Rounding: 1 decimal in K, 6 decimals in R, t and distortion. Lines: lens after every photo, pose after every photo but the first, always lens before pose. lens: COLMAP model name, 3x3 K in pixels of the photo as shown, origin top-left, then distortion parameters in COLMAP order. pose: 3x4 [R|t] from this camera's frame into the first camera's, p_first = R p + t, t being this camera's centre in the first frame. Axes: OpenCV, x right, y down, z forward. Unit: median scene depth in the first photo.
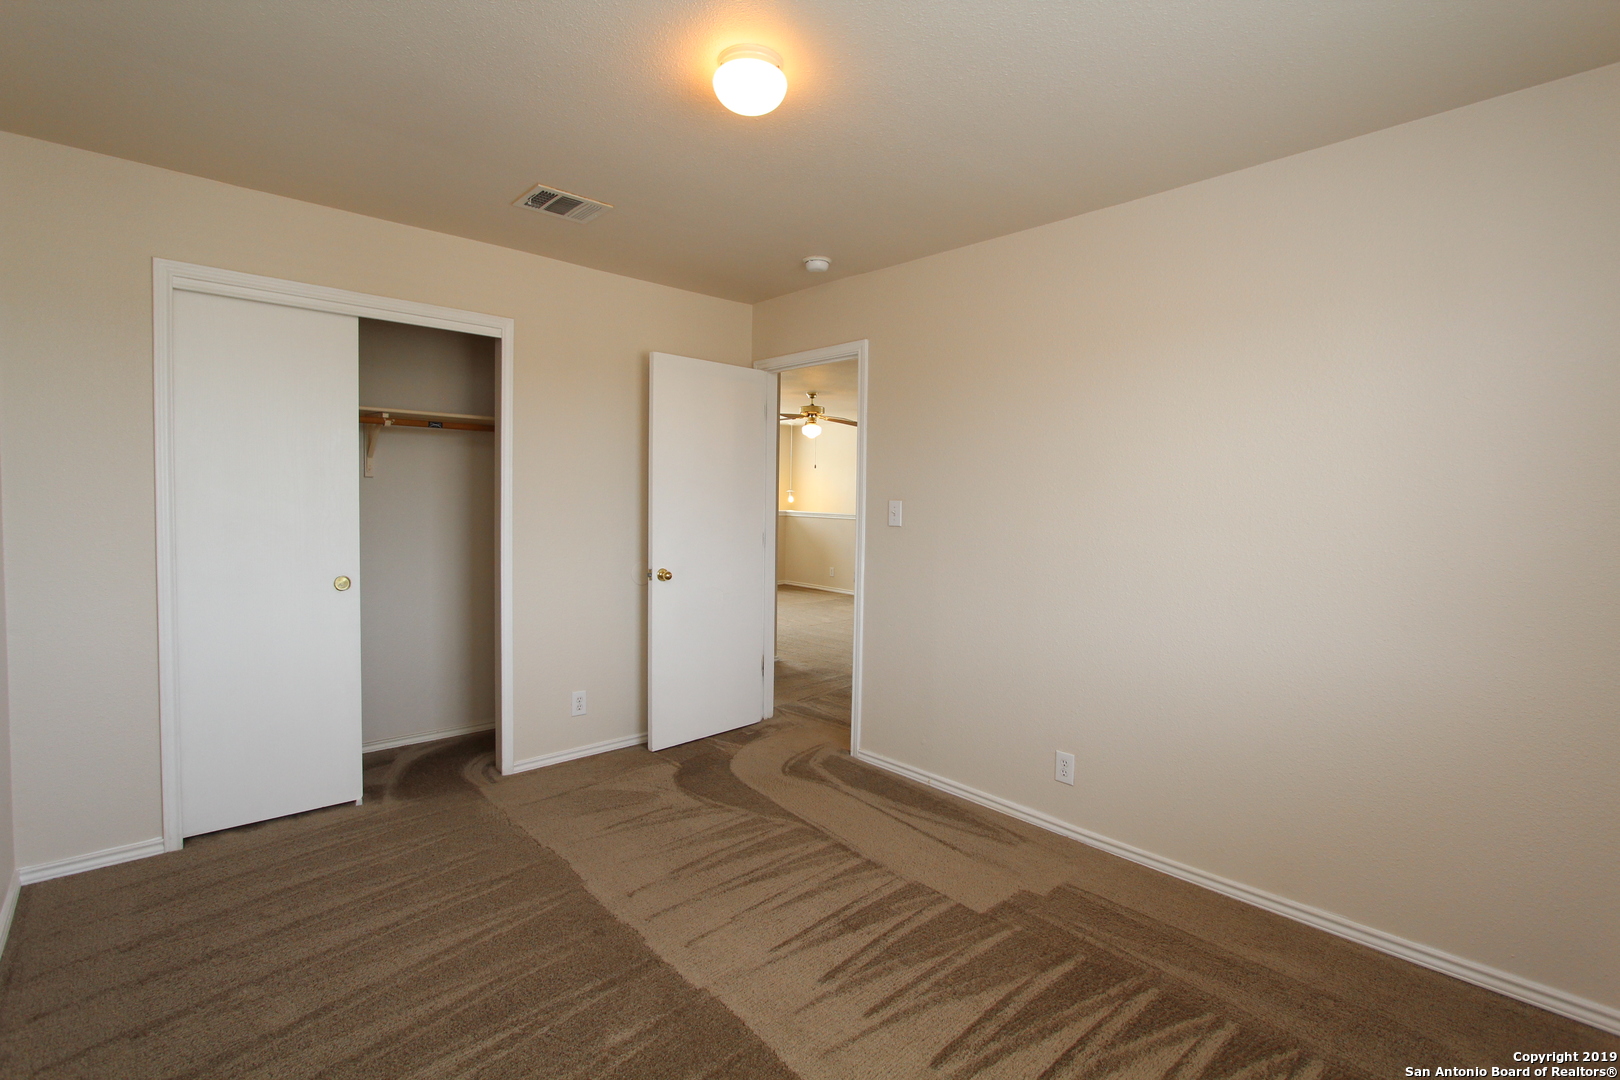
lens RADIAL K [[756.9, 0, 810.1], [0, 756.9, 536.3], [0, 0, 1]] dist [-0.024963, 0.005599]
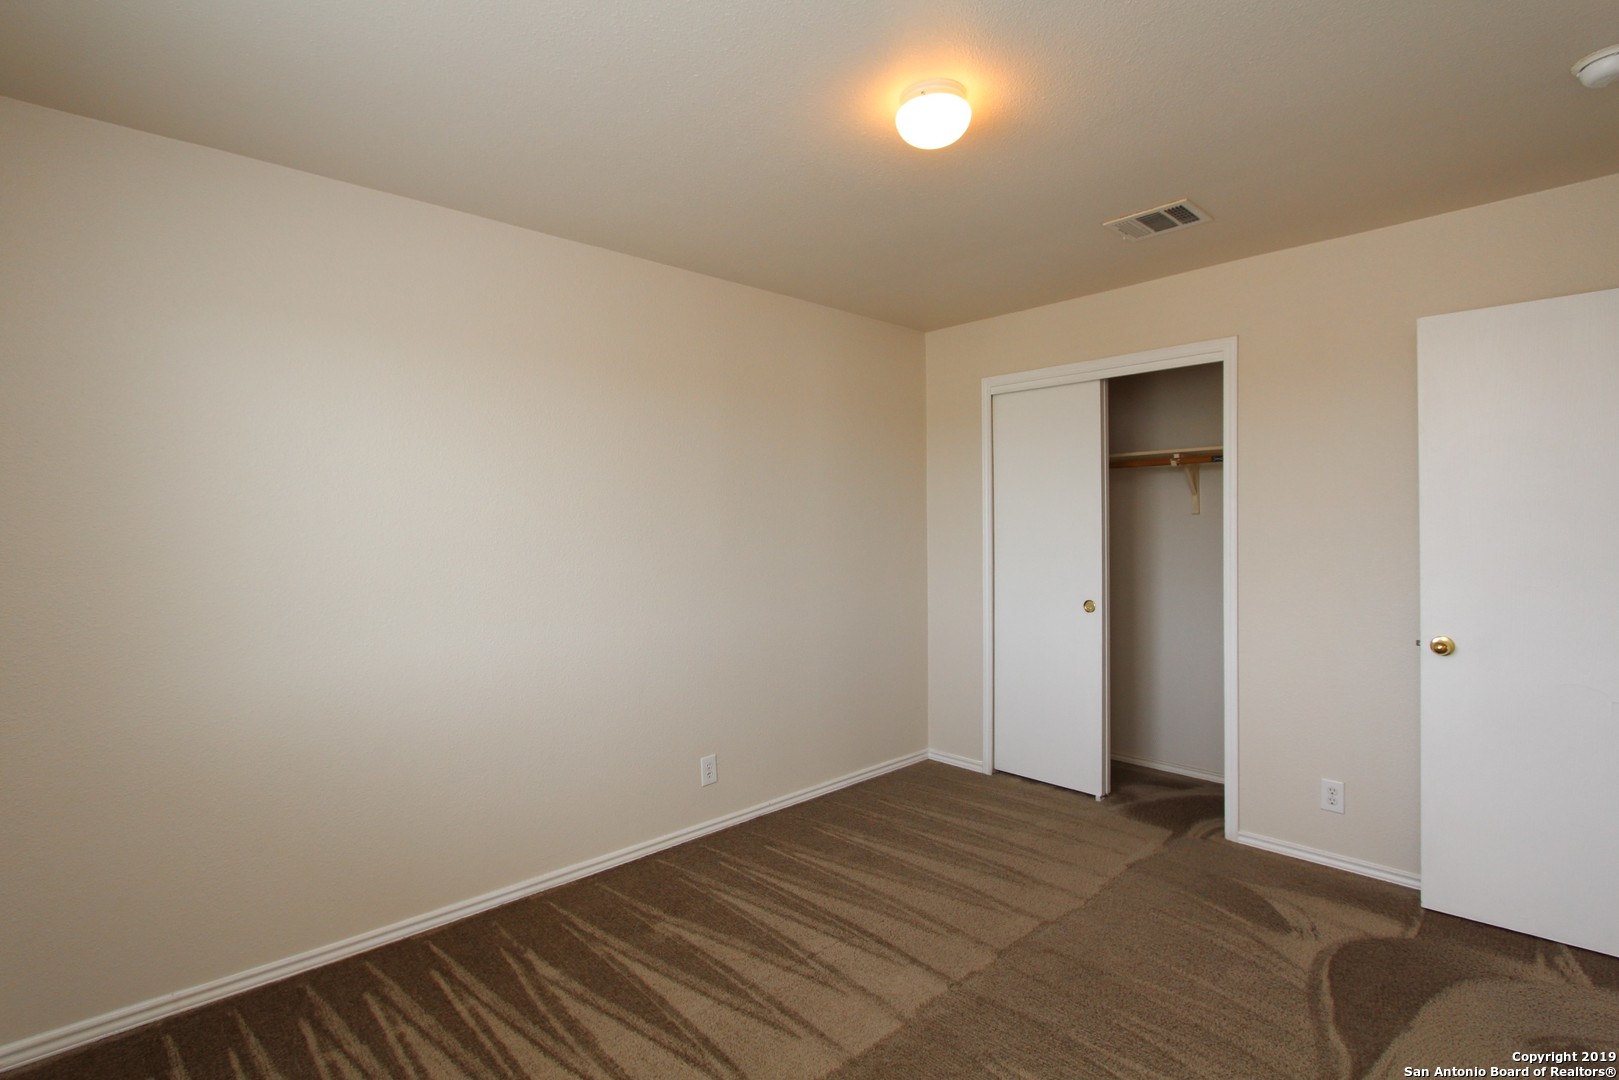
lens RADIAL K [[756.4, 0, 809.6], [0, 756.4, 536.3], [0, 0, 1]] dist [-0.024963, 0.005599]
pose [[0.010352, -0.005862, -0.999929, 0.511577], [-0.048770, 0.998790, -0.006360, -0.016421], [0.998756, 0.048832, 0.010053, 0.489389]]
